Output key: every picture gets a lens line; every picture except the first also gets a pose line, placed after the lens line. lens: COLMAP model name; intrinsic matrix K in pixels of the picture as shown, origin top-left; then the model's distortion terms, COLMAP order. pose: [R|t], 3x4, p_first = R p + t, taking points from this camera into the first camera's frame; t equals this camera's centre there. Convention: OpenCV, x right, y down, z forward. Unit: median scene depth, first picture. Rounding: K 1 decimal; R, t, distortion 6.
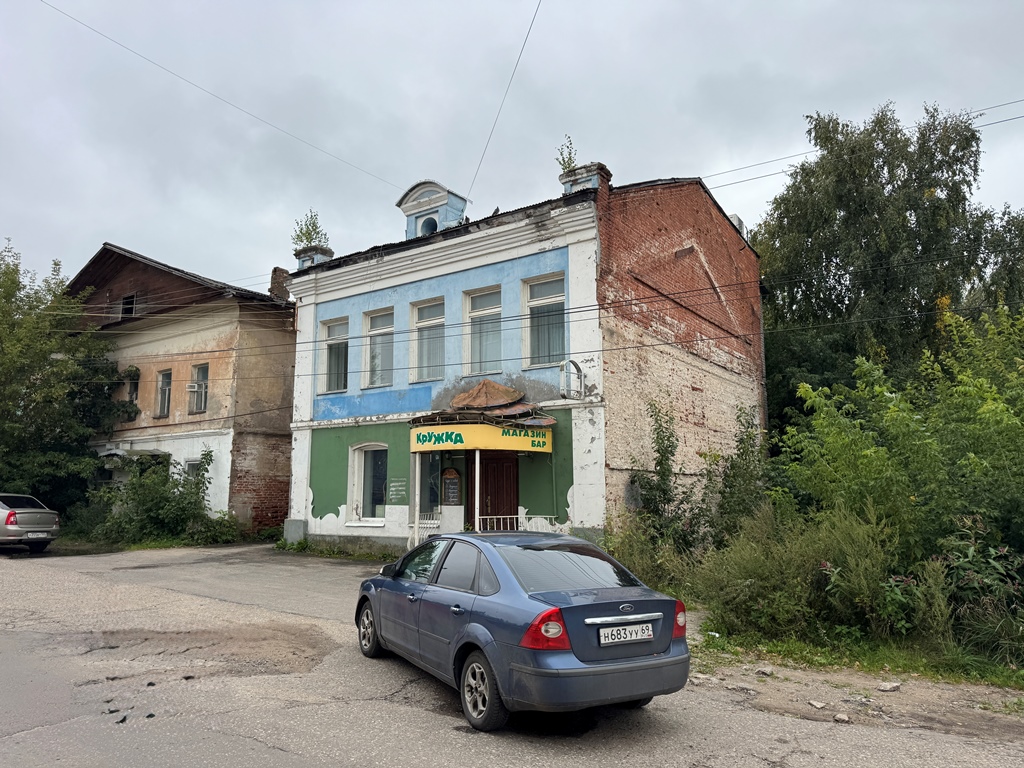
lens RADIAL K [[718.0, 0, 509.5], [0, 718.0, 378.5], [0, 0, 1]] dist [0.050334, -0.059849]
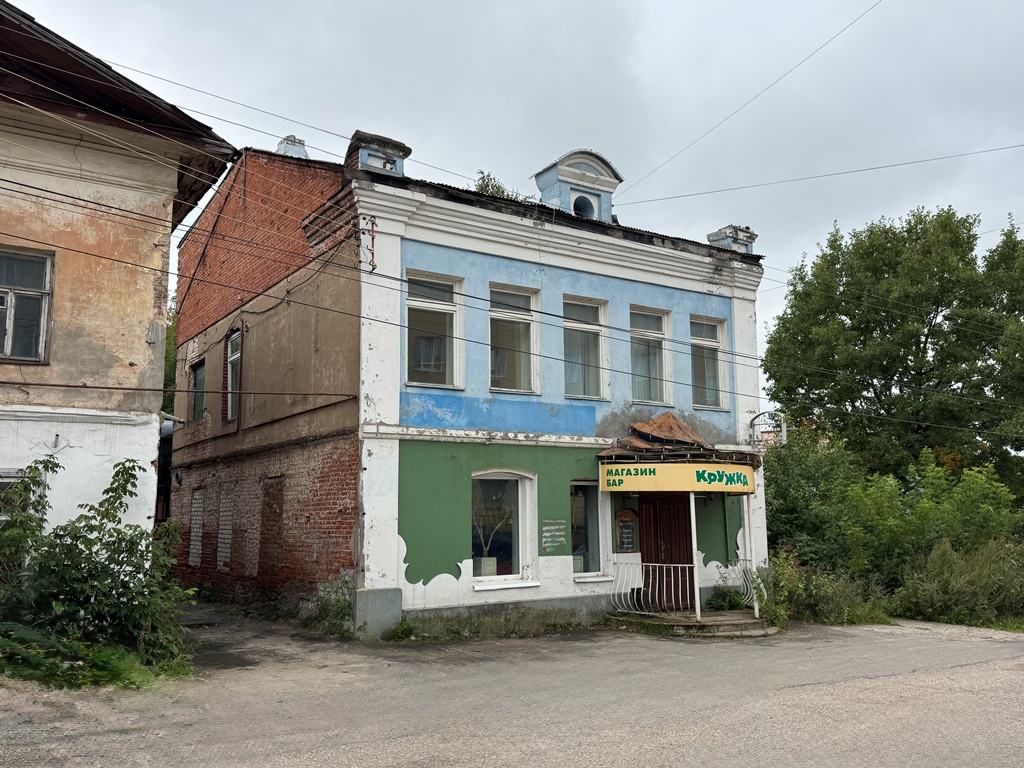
lens RADIAL K [[867.3, 0, 509.6], [0, 867.3, 373.7], [0, 0, 1]] dist [0.068902, -0.017645]
pose [[0.365984, 0.150939, 0.918299, -0.938032], [-0.136963, 0.984750, -0.107276, 0.082512], [-0.920487, -0.086511, 0.381076, 0.638888]]
